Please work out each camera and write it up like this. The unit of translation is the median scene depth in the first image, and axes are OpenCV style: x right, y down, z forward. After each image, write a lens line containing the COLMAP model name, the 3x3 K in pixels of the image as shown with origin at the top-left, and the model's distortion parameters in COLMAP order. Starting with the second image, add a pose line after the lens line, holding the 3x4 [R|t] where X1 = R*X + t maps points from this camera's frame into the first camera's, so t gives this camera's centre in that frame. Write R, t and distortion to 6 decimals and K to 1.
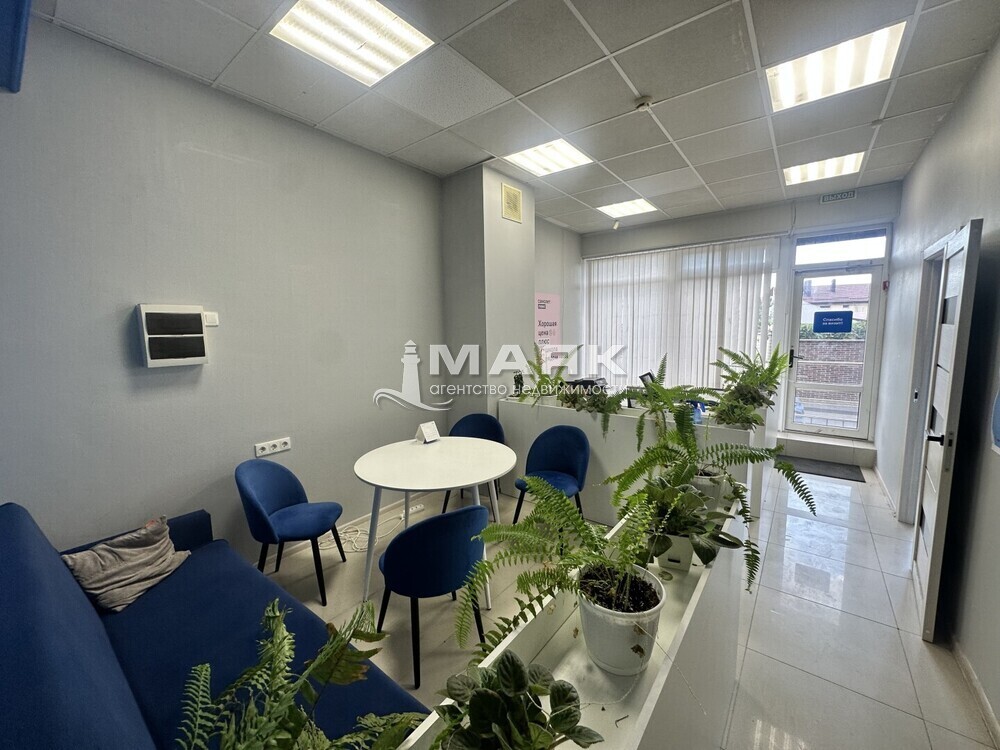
lens RADIAL K [[398.6, 0, 503.2], [0, 398.6, 381.6], [0, 0, 1]] dist [-0.002606, -0.000007]
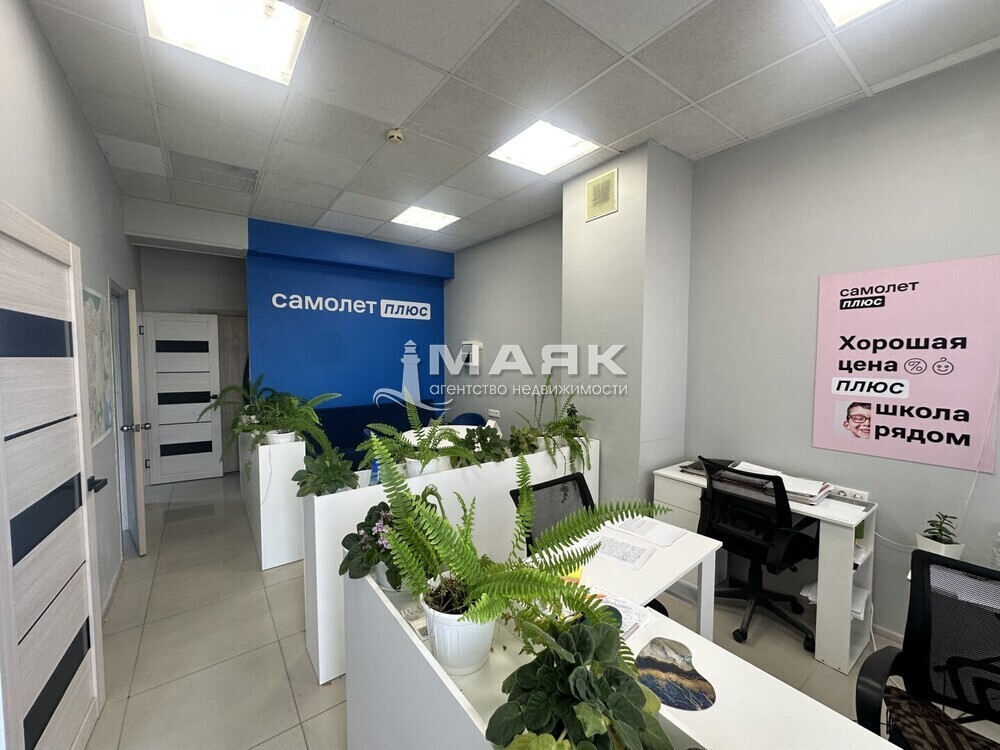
lens RADIAL K [[398.6, 0, 499.2], [0, 398.6, 375.6], [0, 0, 1]] dist [-0.002606, -0.000007]
pose [[-0.272229, 0.079407, -0.958950, 0.637047], [-0.116746, 0.986501, 0.114831, -0.121470], [0.955124, 0.143214, -0.259284, 0.788345]]
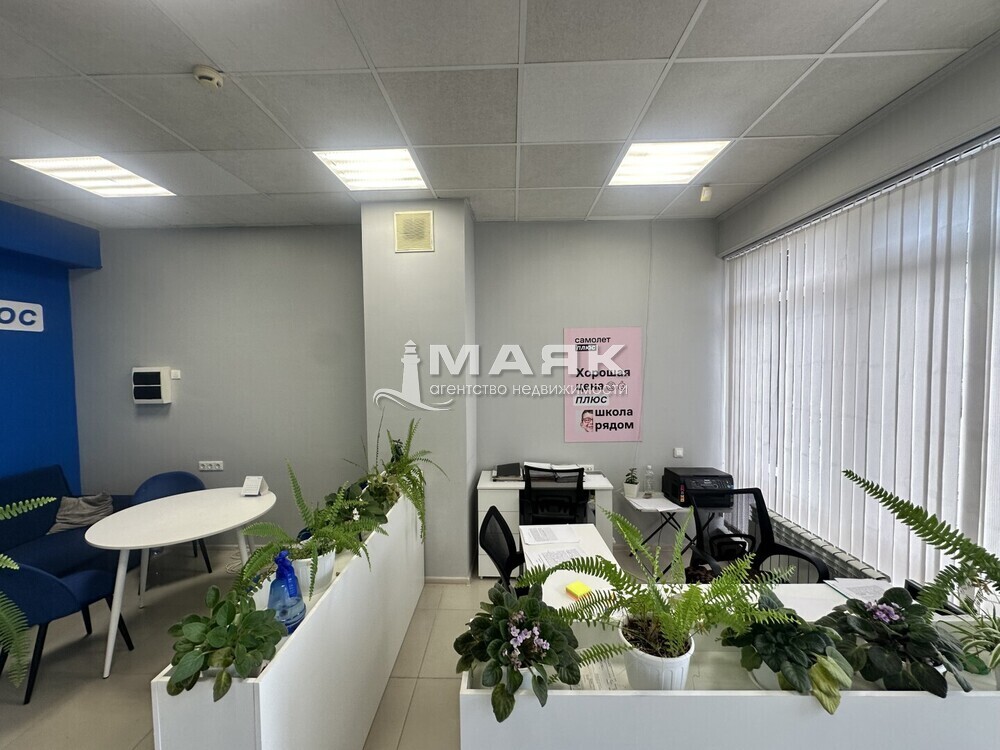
lens RADIAL K [[398.6, 0, 497.5], [0, 398.6, 375.1], [0, 0, 1]] dist [-0.002606, -0.000007]
pose [[0.583281, 0.052160, -0.810594, 0.582287], [-0.104250, 0.994490, -0.011022, -0.124961], [0.805553, 0.090933, 0.585505, 0.512913]]
